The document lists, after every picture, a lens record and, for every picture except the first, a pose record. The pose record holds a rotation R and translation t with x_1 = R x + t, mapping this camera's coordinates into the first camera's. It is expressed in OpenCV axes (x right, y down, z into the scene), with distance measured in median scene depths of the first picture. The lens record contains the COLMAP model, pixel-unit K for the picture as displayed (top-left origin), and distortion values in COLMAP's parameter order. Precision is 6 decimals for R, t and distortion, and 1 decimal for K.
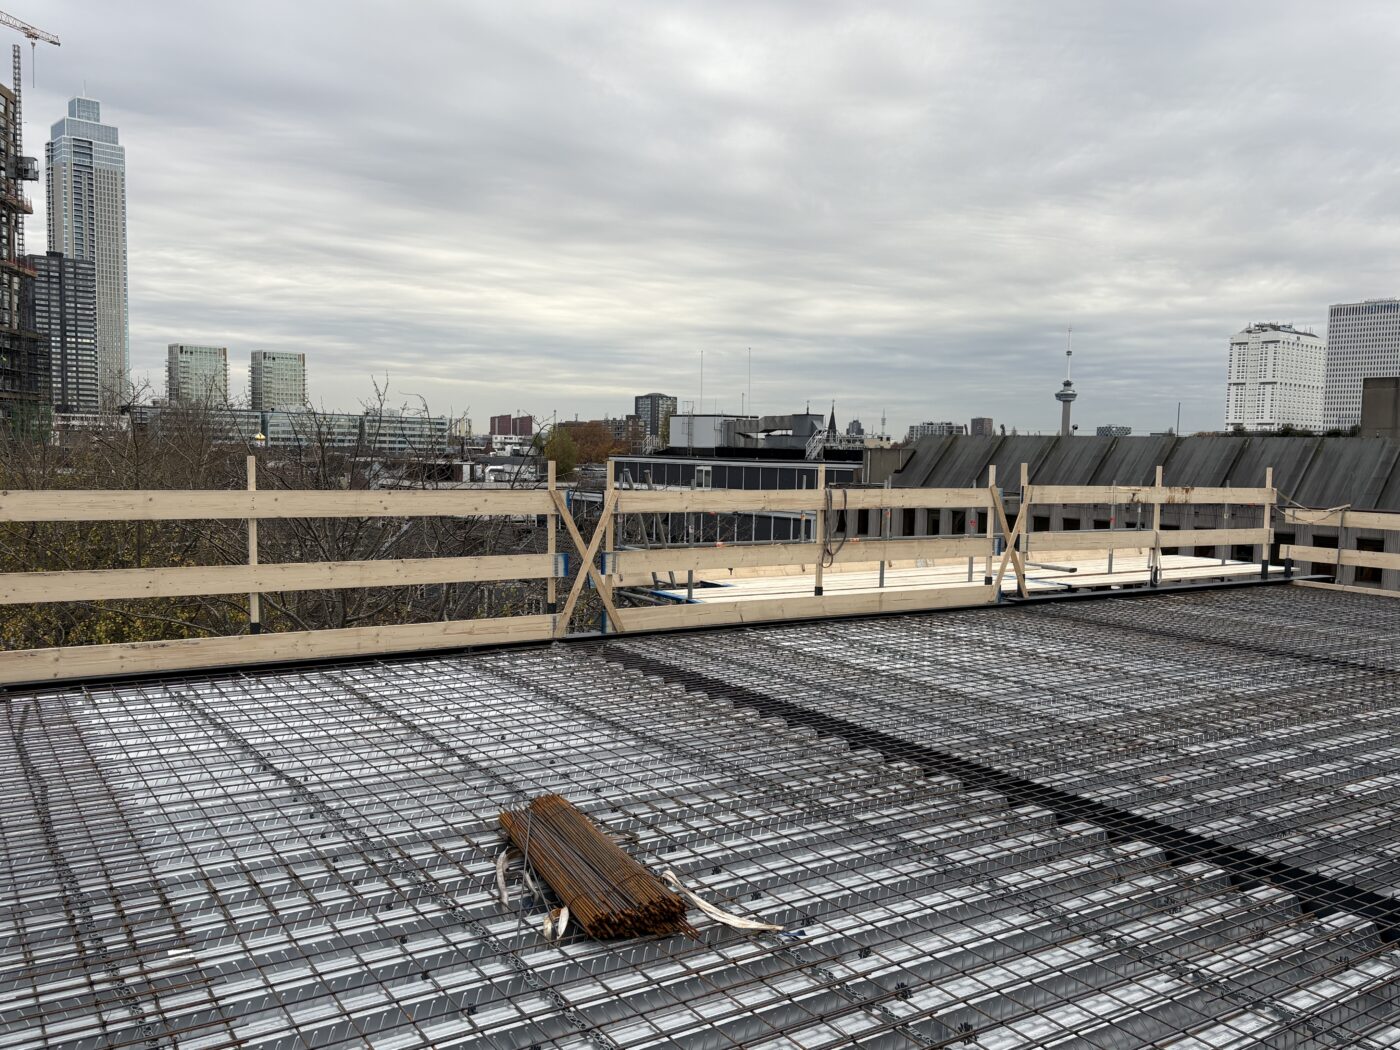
lens RADIAL K [[1187.0, 0, 693.6], [0, 1187.0, 524.6], [0, 0, 1]] dist [0.034736, -0.002089]
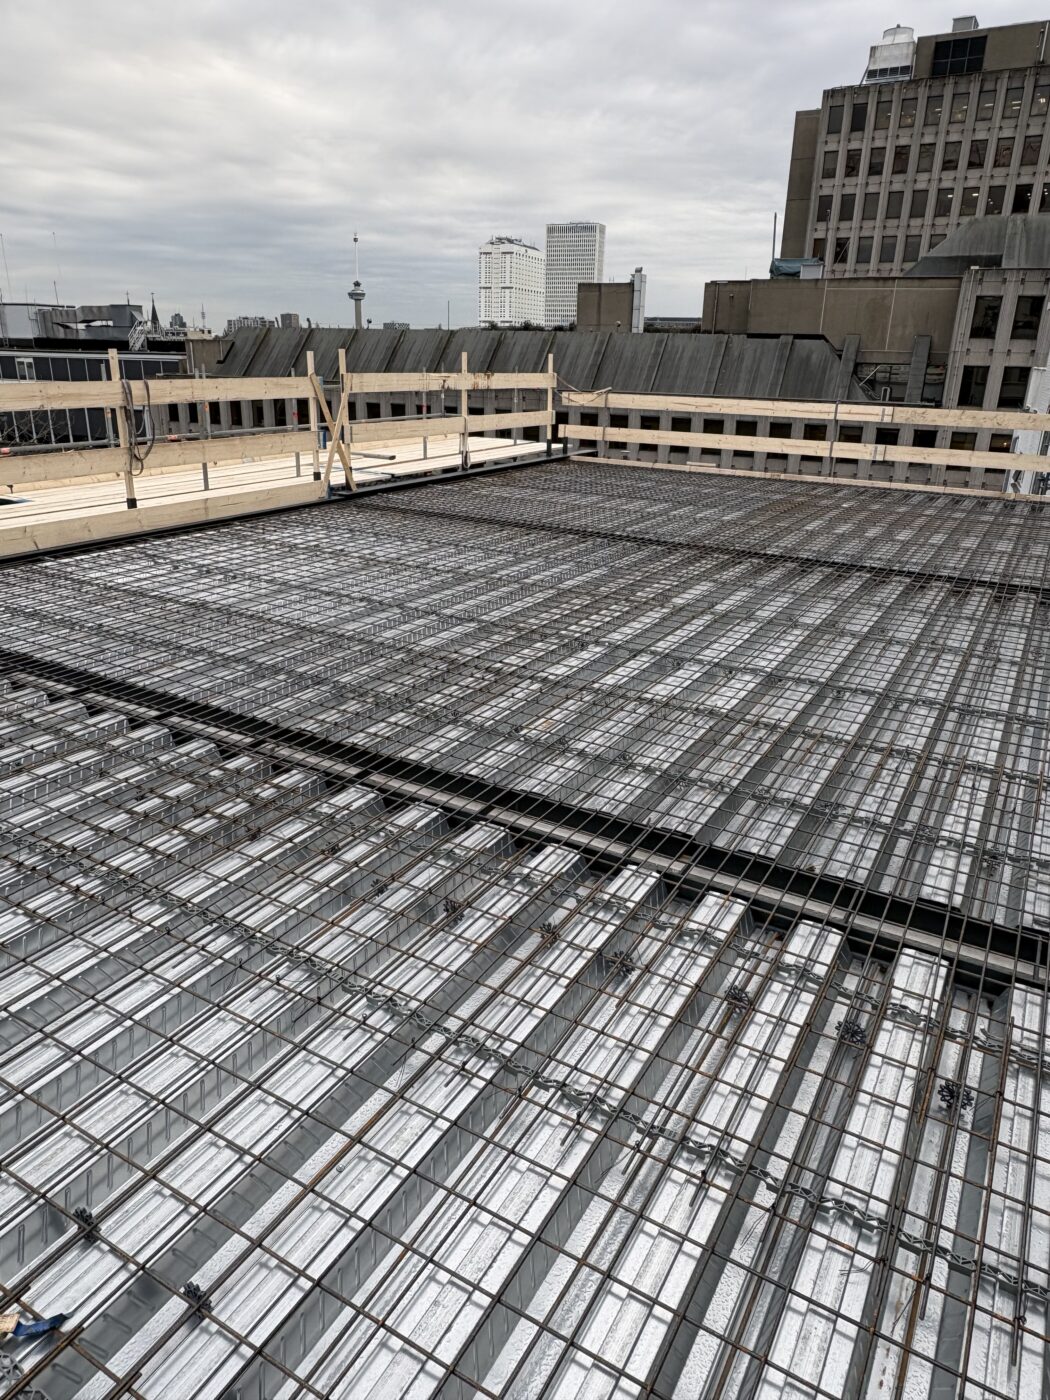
lens RADIAL K [[924.4, 0, 515.7], [0, 924.4, 709.0], [0, 0, 1]] dist [-0.015760, 0.008696]
pose [[0.896411, -0.162519, 0.412352, 0.040135], [0.026635, 0.948420, 0.315896, -0.005684], [-0.442422, -0.272190, 0.854503, 0.183241]]
